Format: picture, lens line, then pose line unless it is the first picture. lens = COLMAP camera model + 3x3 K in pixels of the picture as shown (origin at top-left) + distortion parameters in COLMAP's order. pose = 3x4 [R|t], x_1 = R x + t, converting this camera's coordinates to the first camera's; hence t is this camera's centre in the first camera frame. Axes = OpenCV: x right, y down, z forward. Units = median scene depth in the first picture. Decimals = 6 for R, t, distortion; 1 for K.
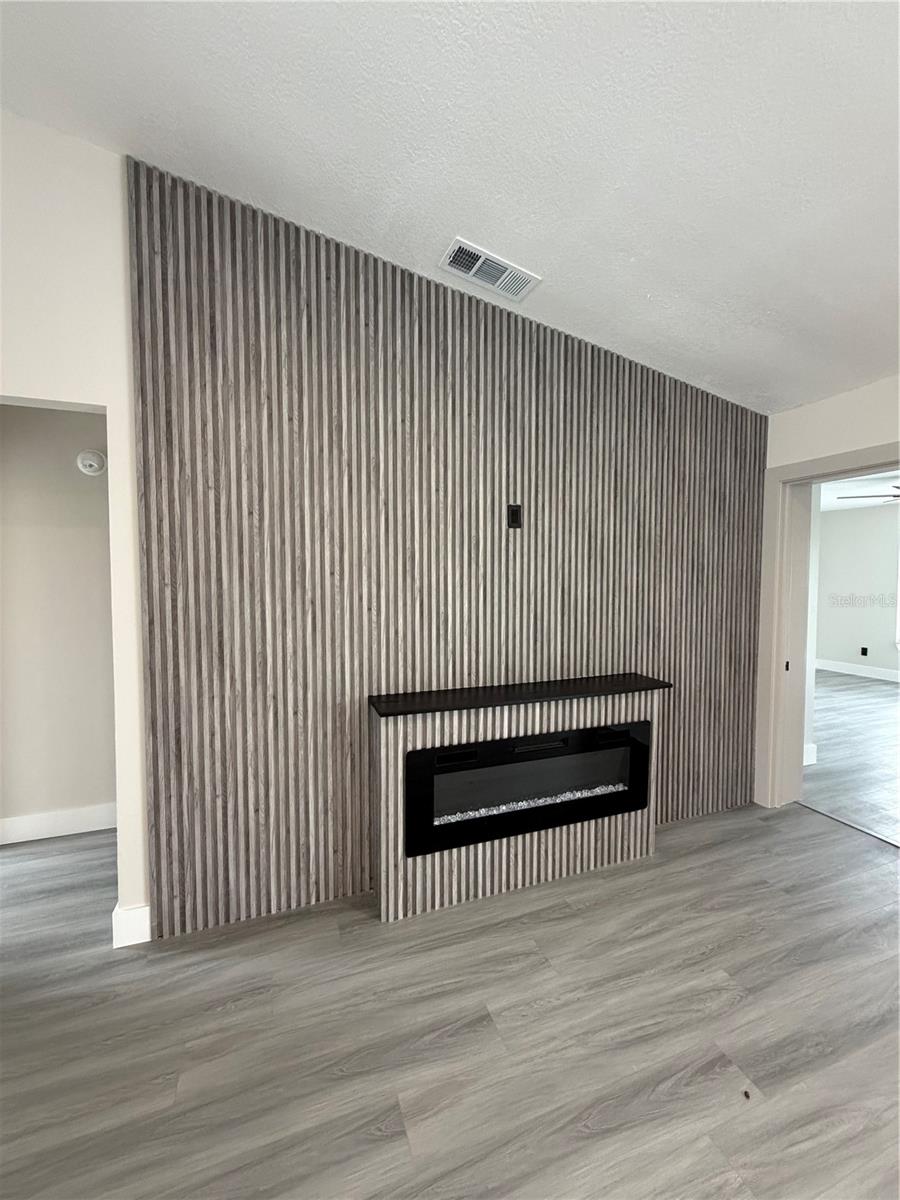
lens RADIAL K [[480.2, 0, 450.0], [0, 480.2, 600.0], [0, 0, 1]] dist [-0.000437, 0.000403]
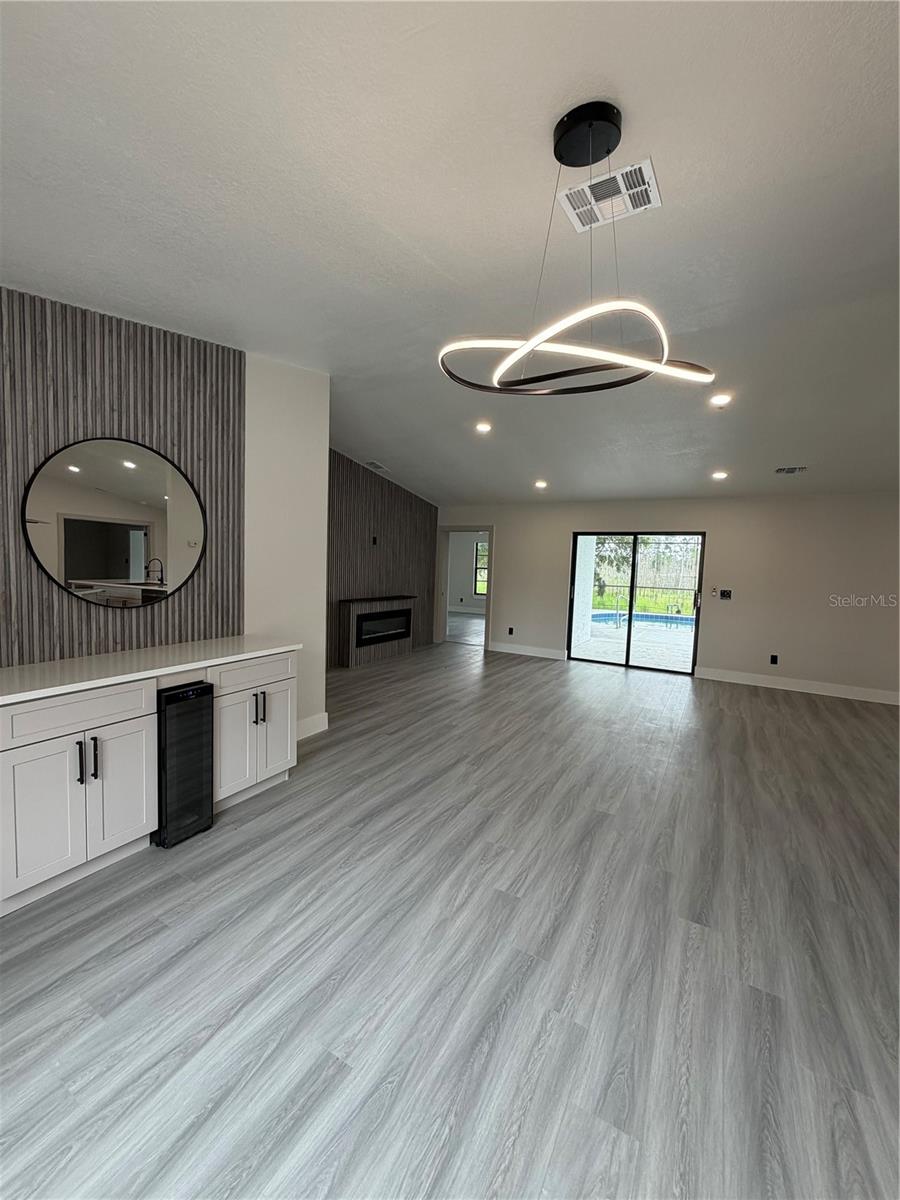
lens RADIAL K [[481.5, 0, 450.0], [0, 481.5, 600.0], [0, 0, 1]] dist [0.006438, 0.000076]
pose [[0.769962, -0.029186, 0.637422, -1.432436], [0.011791, 0.999434, 0.031519, 0.106231], [-0.637981, -0.016753, 0.769870, -1.624598]]
